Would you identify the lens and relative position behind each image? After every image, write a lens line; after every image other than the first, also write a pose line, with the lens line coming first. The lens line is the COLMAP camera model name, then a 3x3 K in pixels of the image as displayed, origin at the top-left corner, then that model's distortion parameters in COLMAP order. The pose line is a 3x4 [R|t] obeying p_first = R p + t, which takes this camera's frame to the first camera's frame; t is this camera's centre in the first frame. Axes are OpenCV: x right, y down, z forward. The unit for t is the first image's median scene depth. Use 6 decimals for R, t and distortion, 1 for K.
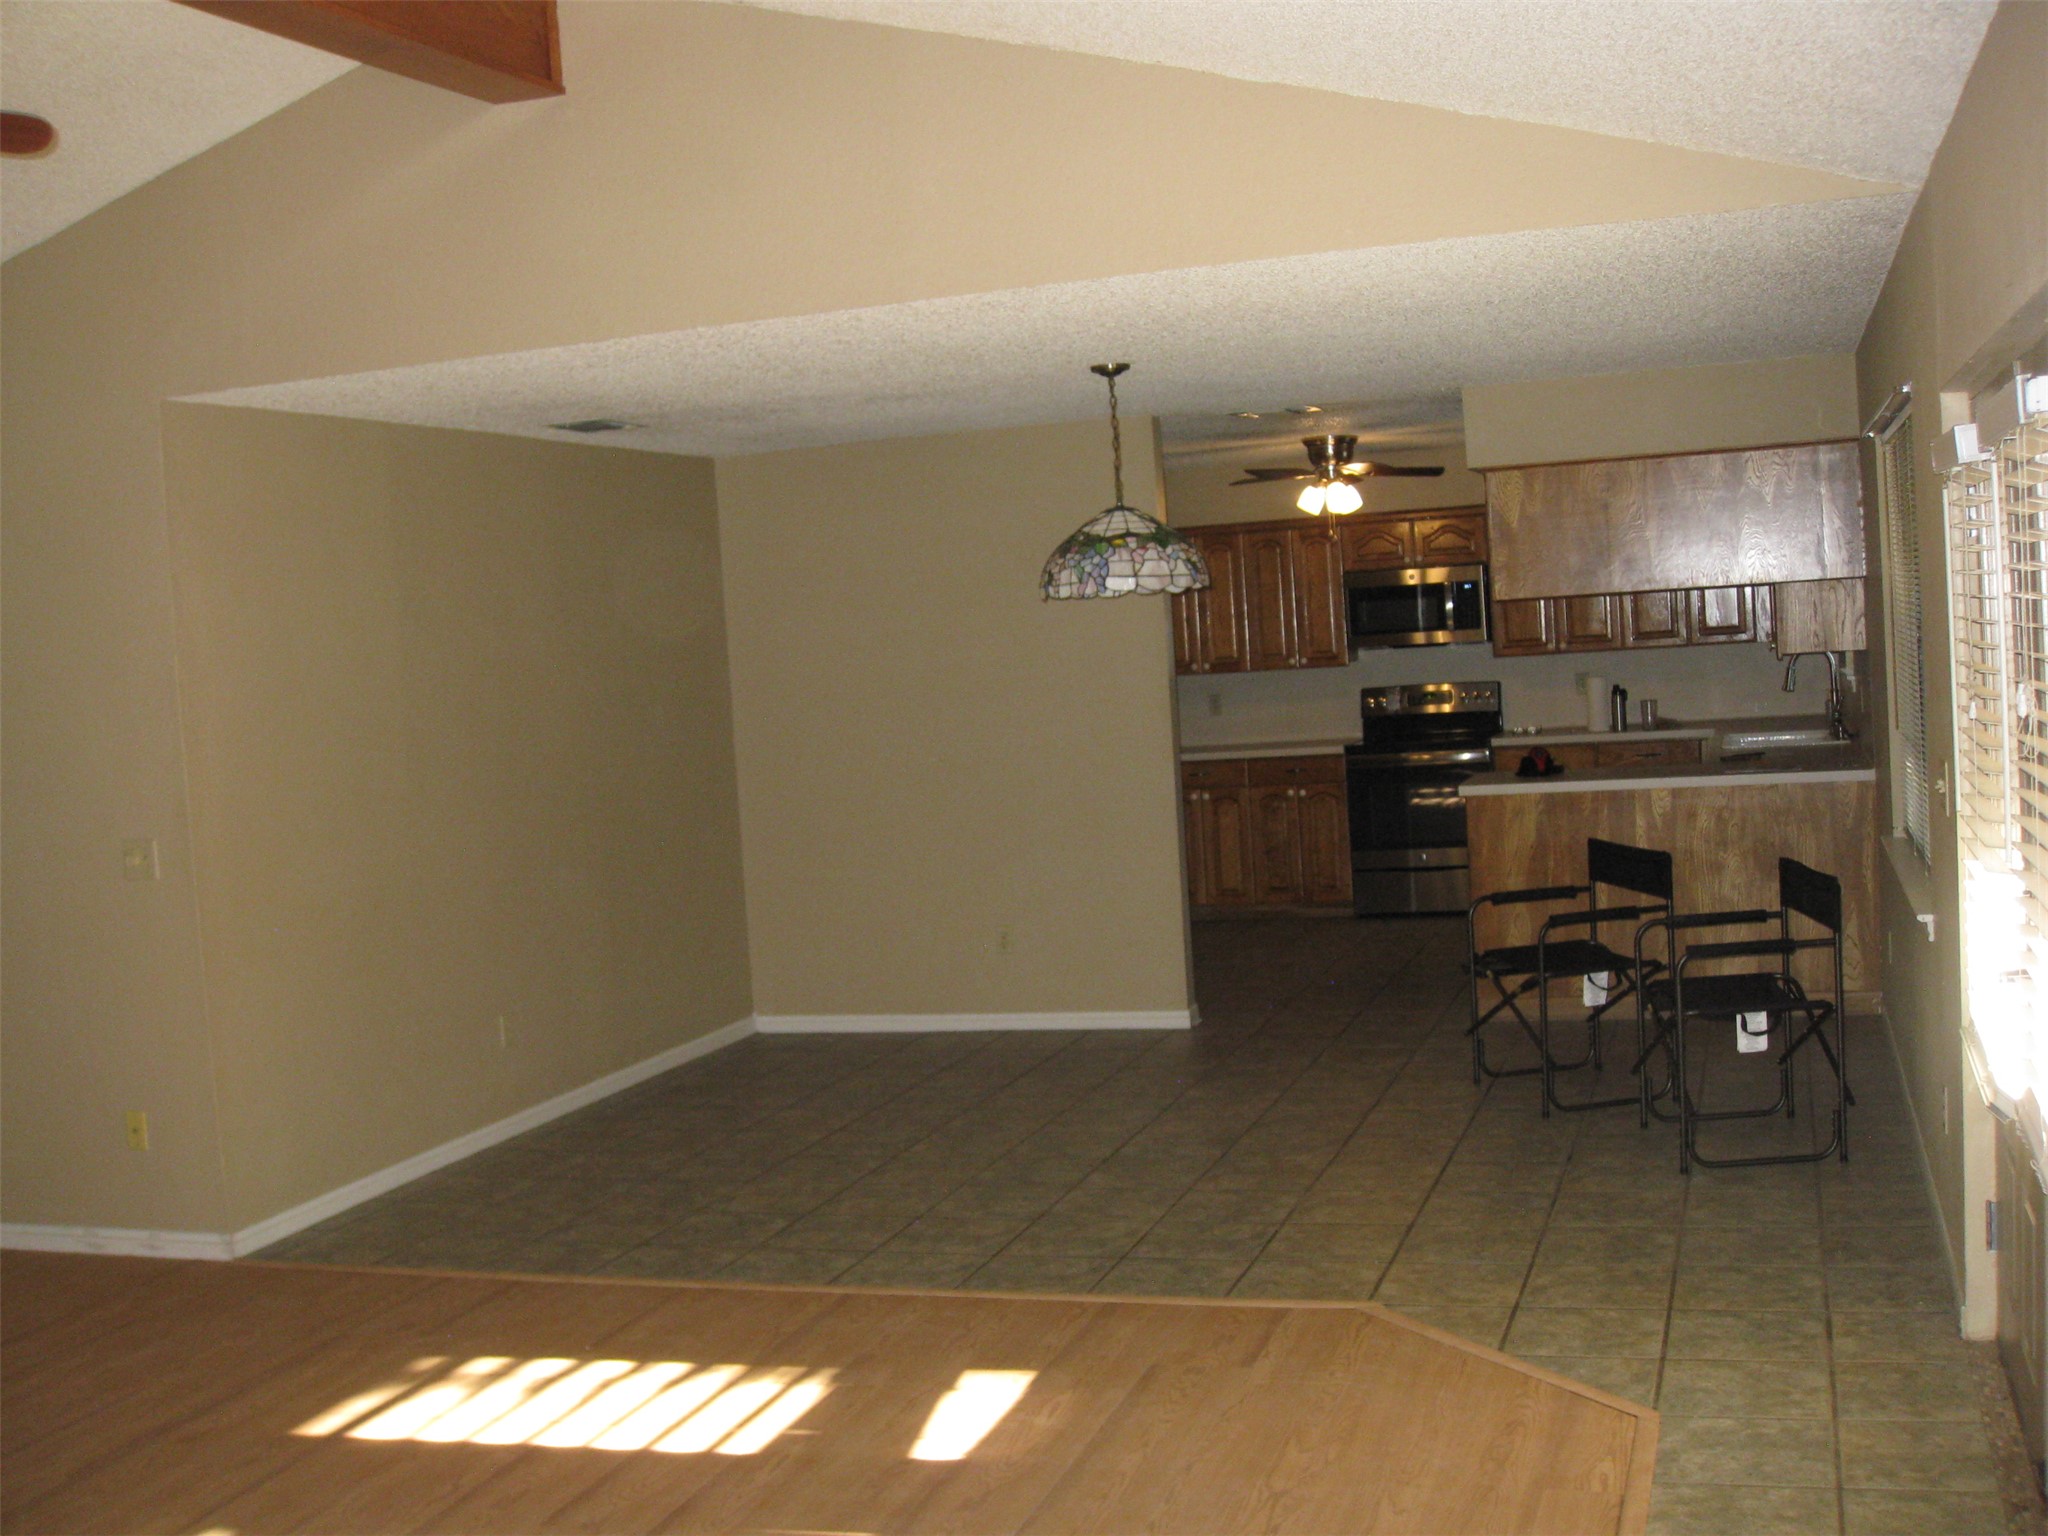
lens RADIAL K [[2261.0, 0, 1022.7], [0, 2261.0, 826.1], [0, 0, 1]] dist [-0.154984, 0.082644]
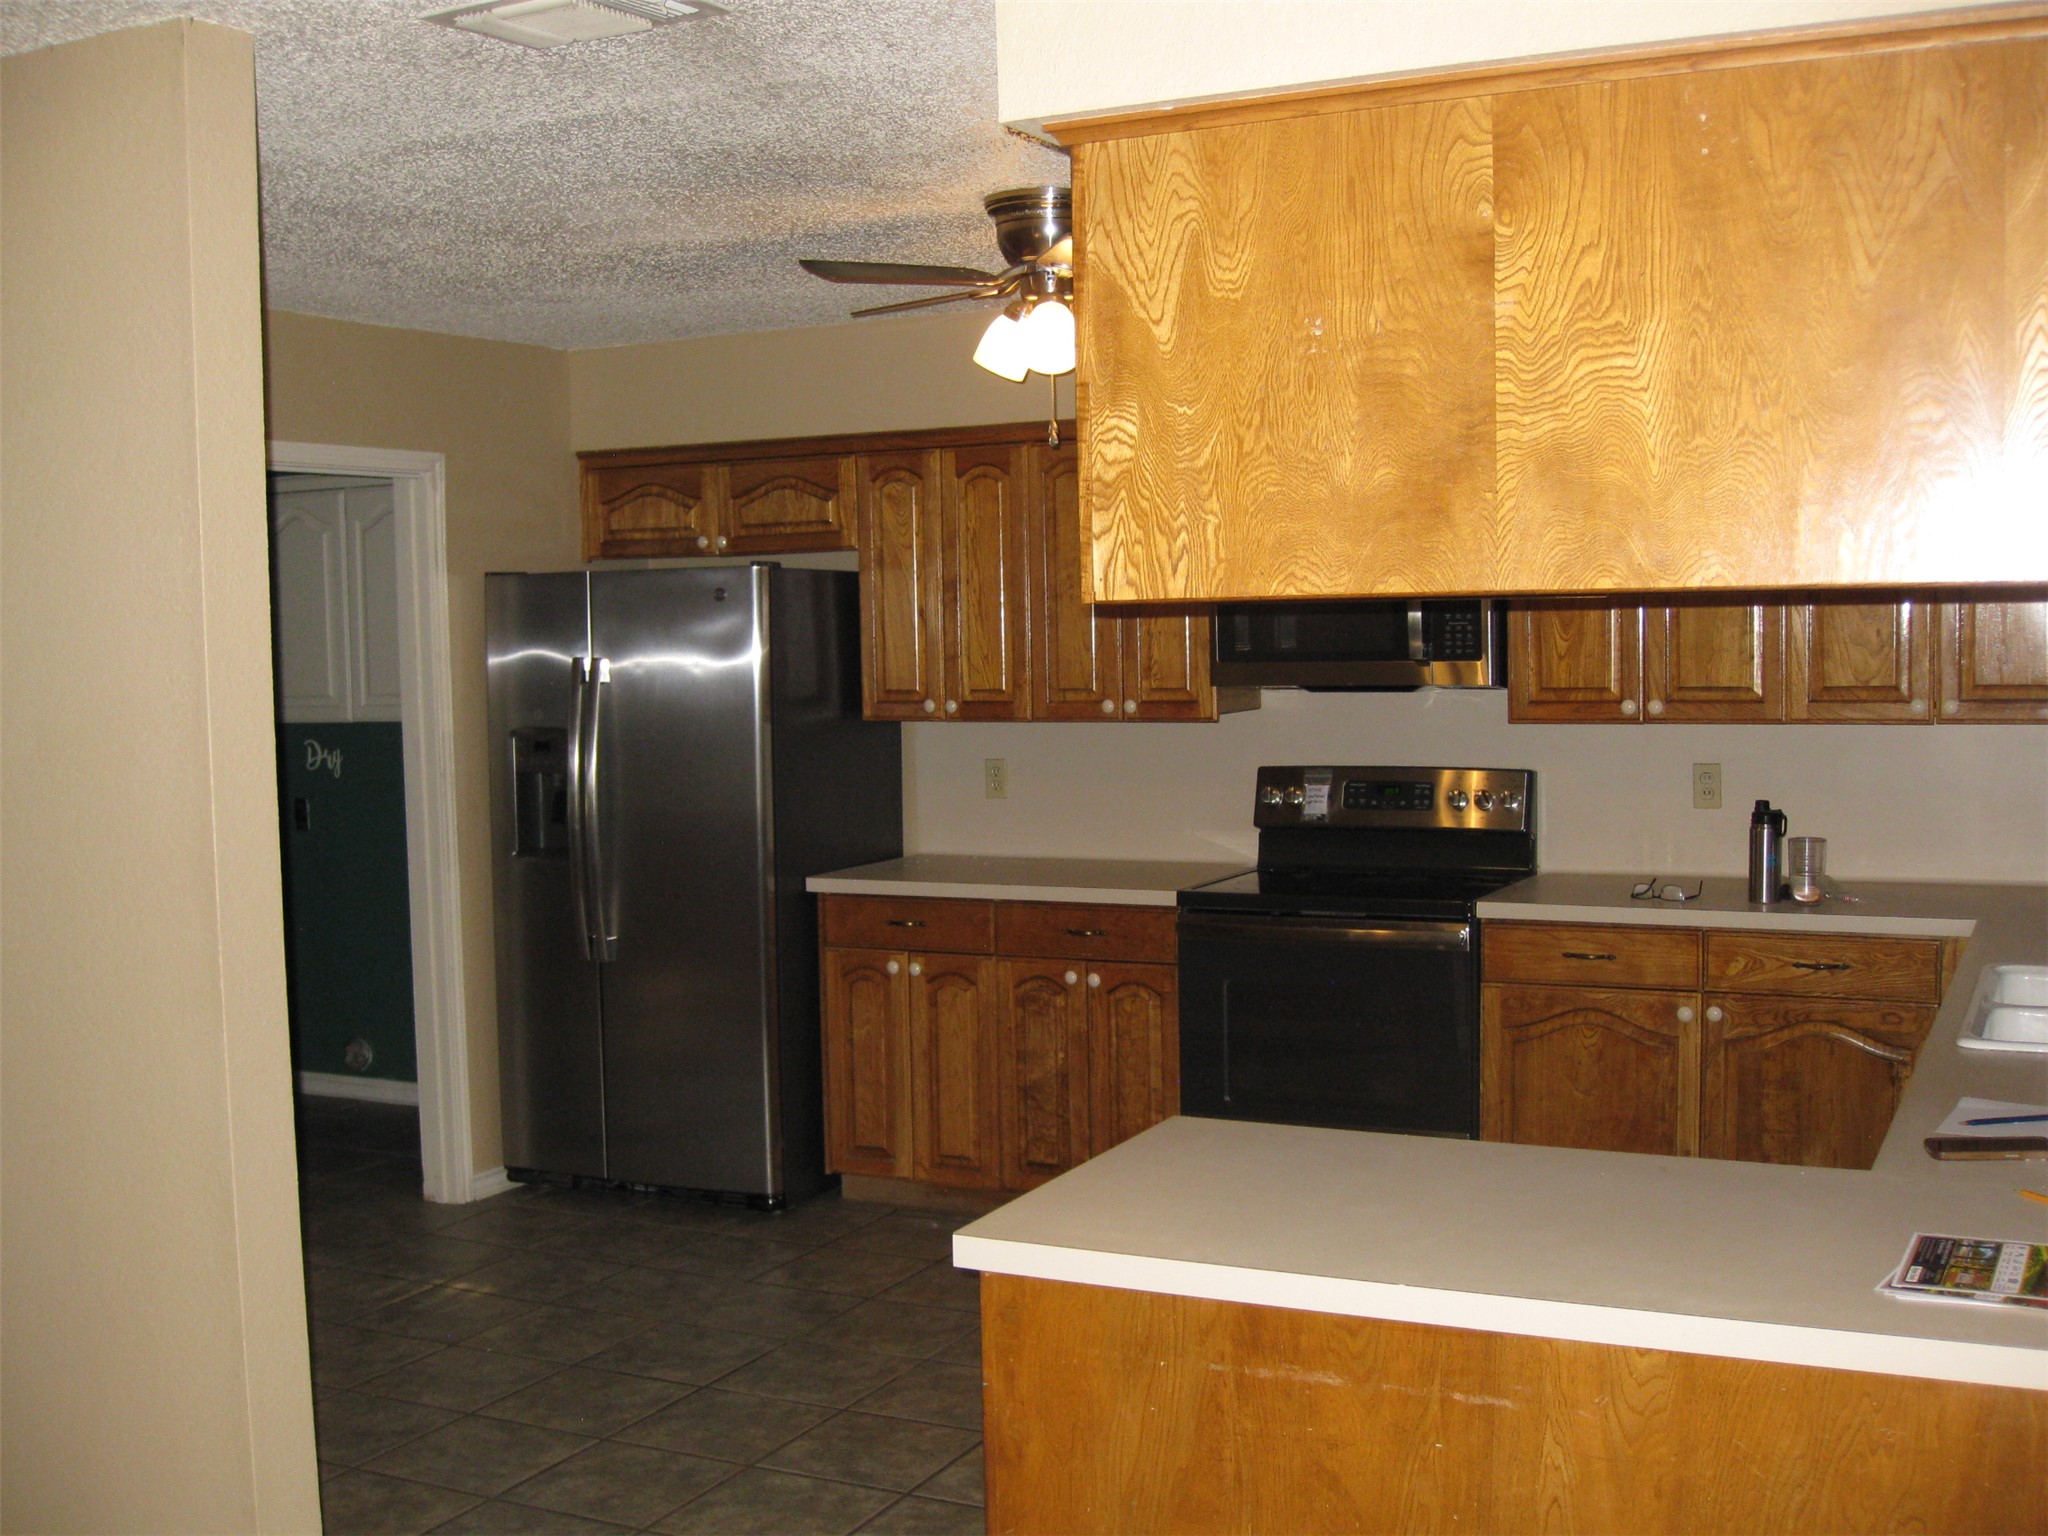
lens RADIAL K [[2261.0, 0, 1022.7], [0, 2261.0, 826.1], [0, 0, 1]] dist [-0.154984, 0.082644]
pose [[0.988602, 0.060839, -0.137712, 0.175385], [-0.059073, 0.998111, 0.016881, -0.055650], [0.138479, -0.008553, 0.990328, 0.520690]]
